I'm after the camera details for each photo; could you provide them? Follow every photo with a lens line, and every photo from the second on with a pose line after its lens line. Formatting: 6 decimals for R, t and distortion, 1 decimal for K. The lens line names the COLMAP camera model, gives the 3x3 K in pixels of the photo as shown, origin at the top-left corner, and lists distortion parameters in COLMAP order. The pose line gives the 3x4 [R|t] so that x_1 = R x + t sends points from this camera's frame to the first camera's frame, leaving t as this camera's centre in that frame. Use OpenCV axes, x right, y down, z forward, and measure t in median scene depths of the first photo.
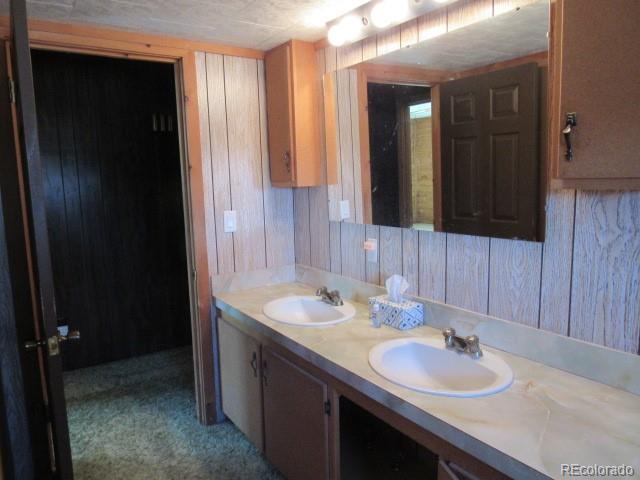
lens RADIAL K [[458.8, 0, 312.9], [0, 458.8, 238.6], [0, 0, 1]] dist [-0.028828, -0.001009]
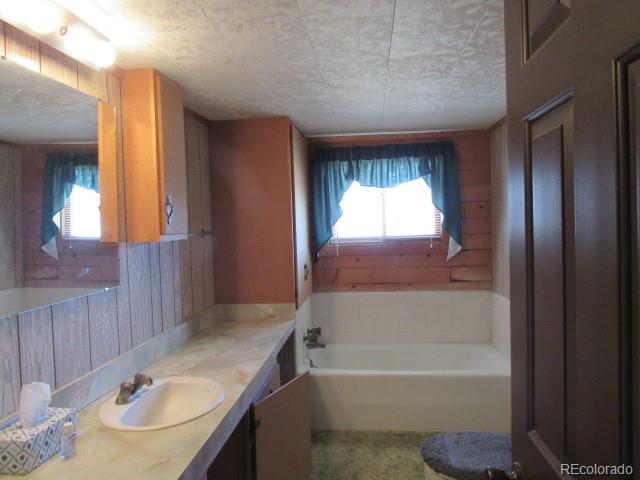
lens RADIAL K [[458.8, 0, 312.9], [0, 458.8, 238.6], [0, 0, 1]] dist [-0.028828, -0.001009]
pose [[-0.764322, 0.033757, 0.643951, -0.697600], [0.142434, 0.982801, 0.117539, -0.182714], [-0.628908, 0.181558, -0.755984, 1.490807]]
